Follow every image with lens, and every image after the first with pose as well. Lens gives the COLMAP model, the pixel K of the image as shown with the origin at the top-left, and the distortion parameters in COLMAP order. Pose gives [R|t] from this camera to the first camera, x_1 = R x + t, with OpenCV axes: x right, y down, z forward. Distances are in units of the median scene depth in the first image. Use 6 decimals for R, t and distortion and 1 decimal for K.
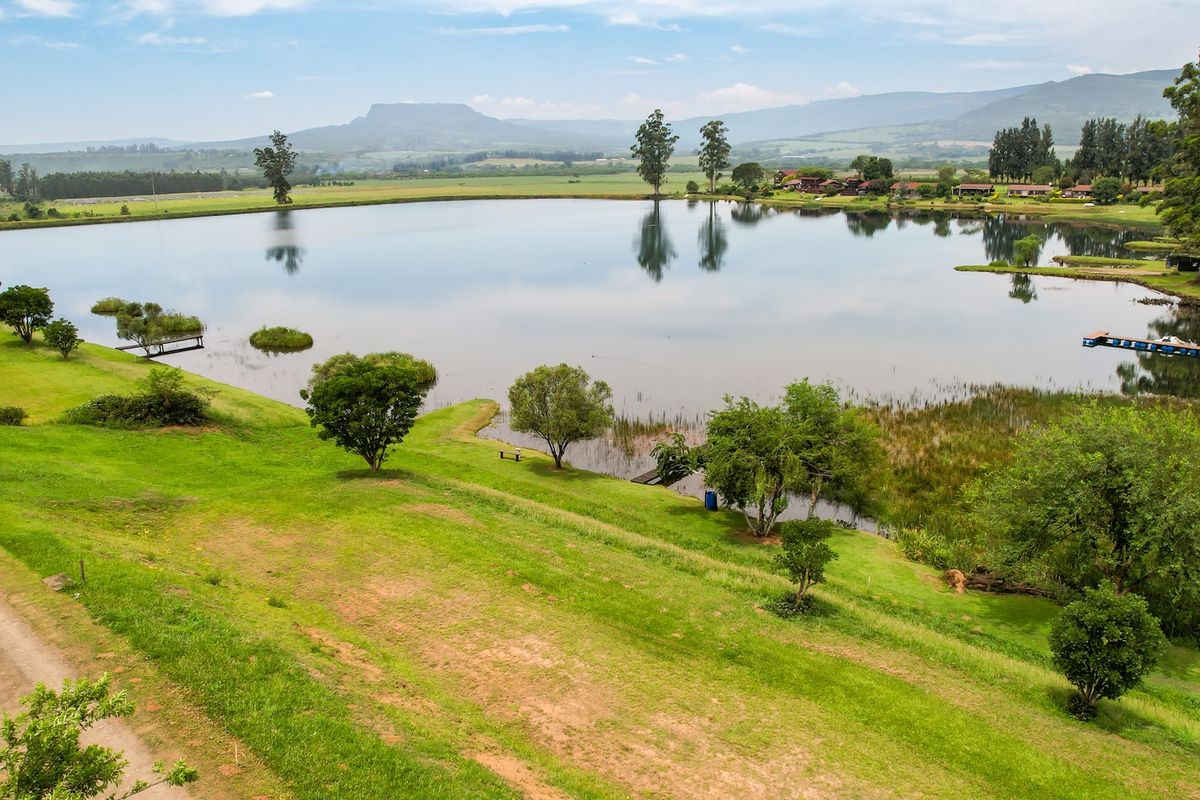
lens RADIAL K [[917.4, 0, 600.0], [0, 917.4, 400.0], [0, 0, 1]] dist [-0.058434, 0.029199]
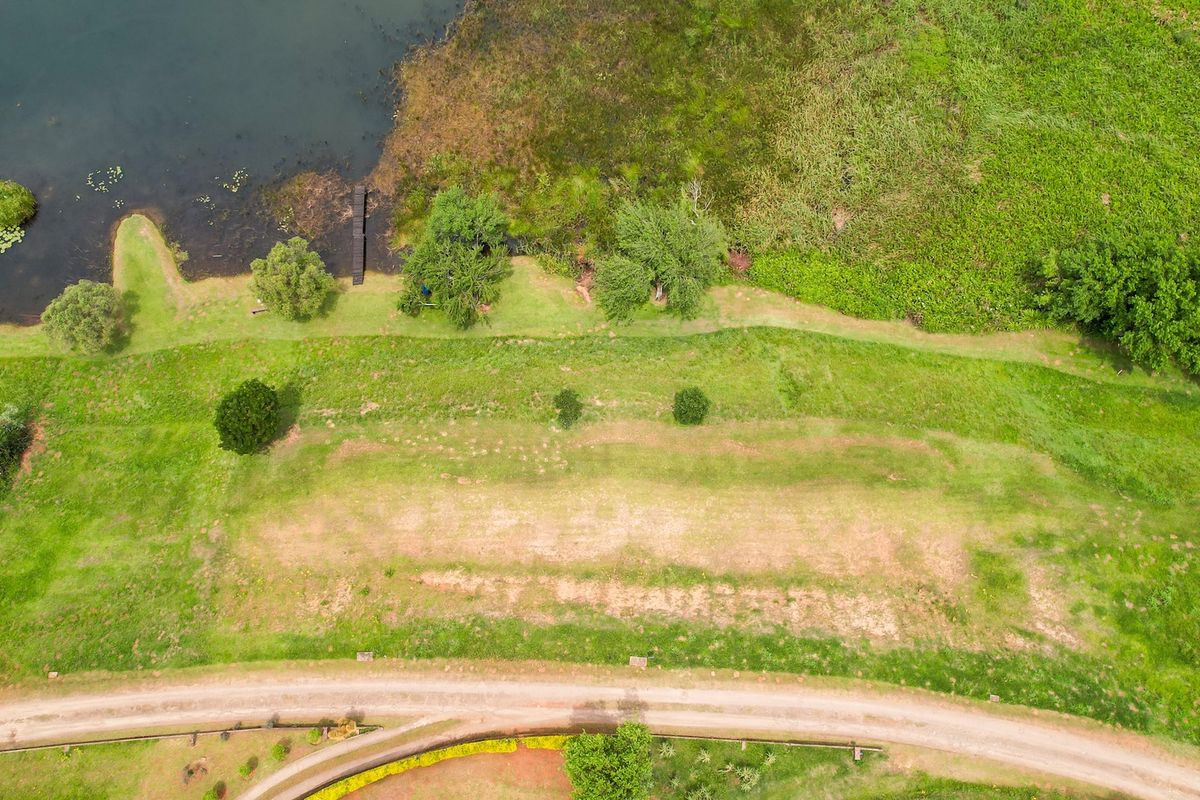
lens RADIAL K [[917.4, 0, 600.0], [0, 917.4, 400.0], [0, 0, 1]] dist [-0.058434, 0.029199]
pose [[0.749676, -0.618241, 0.236144, -0.018091], [0.184514, 0.537924, 0.822552, -0.126561], [-0.635563, -0.573076, 0.517343, -0.015442]]
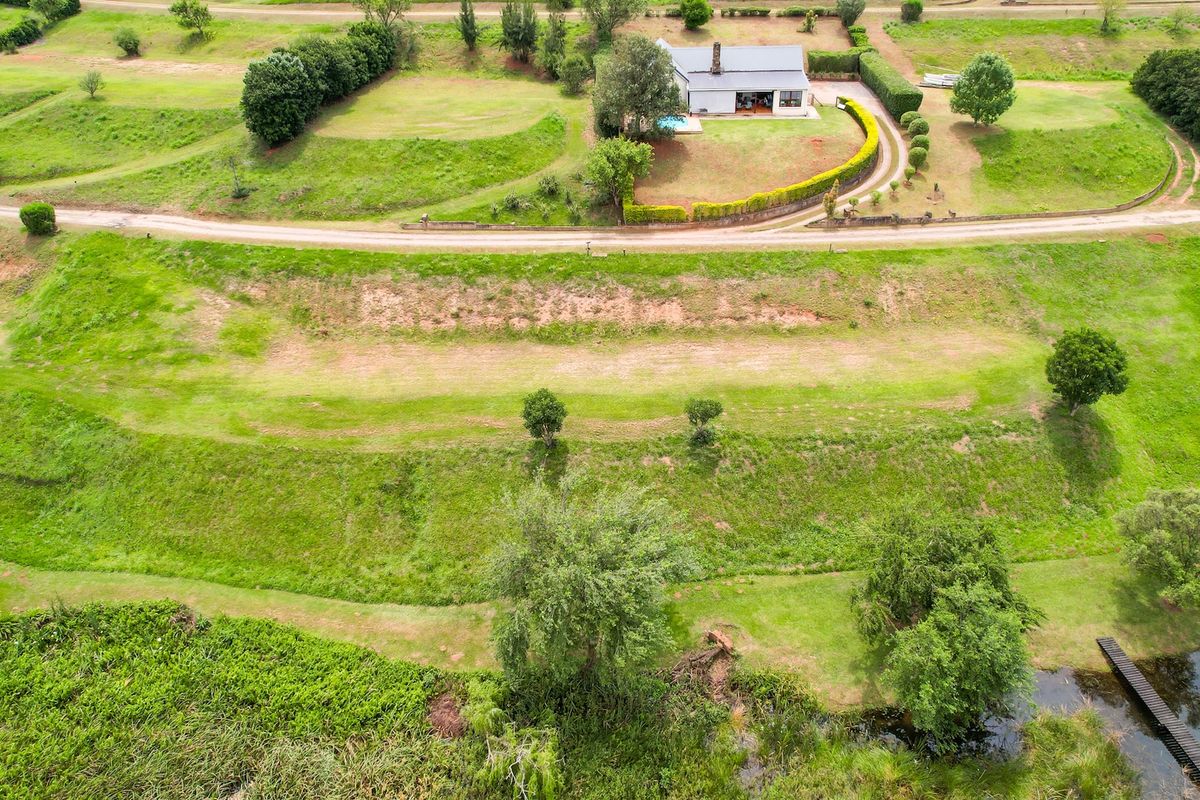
lens RADIAL K [[917.4, 0, 600.0], [0, 917.4, 400.0], [0, 0, 1]] dist [-0.058434, 0.029199]
pose [[-0.709412, 0.404748, -0.576987, 0.107052], [-0.150788, 0.712544, 0.685233, -0.076419], [0.688475, 0.573115, -0.444456, 0.127276]]
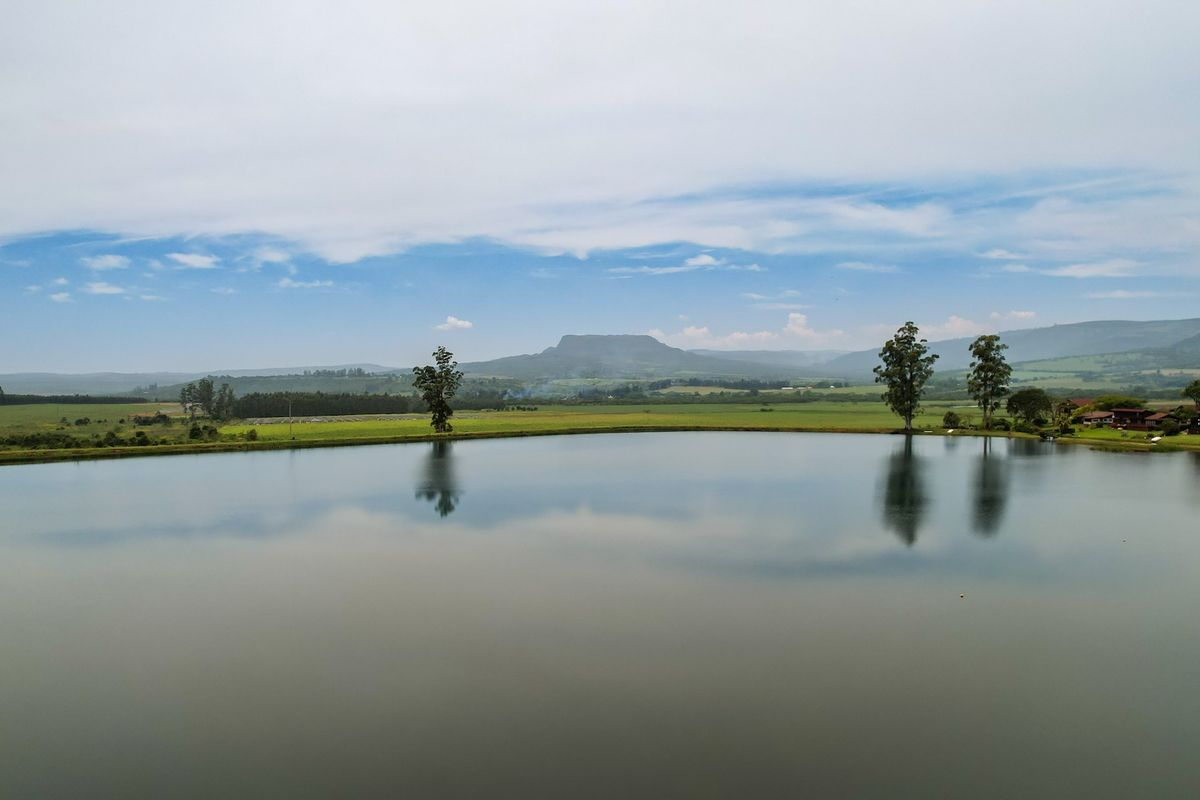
lens RADIAL K [[917.4, 0, 600.0], [0, 917.4, 400.0], [0, 0, 1]] dist [-0.058434, 0.029199]
pose [[0.981235, 0.009328, -0.192589, -0.043885], [-0.055621, 0.970062, -0.236401, -0.052526], [0.184618, 0.242677, 0.952378, 0.215775]]
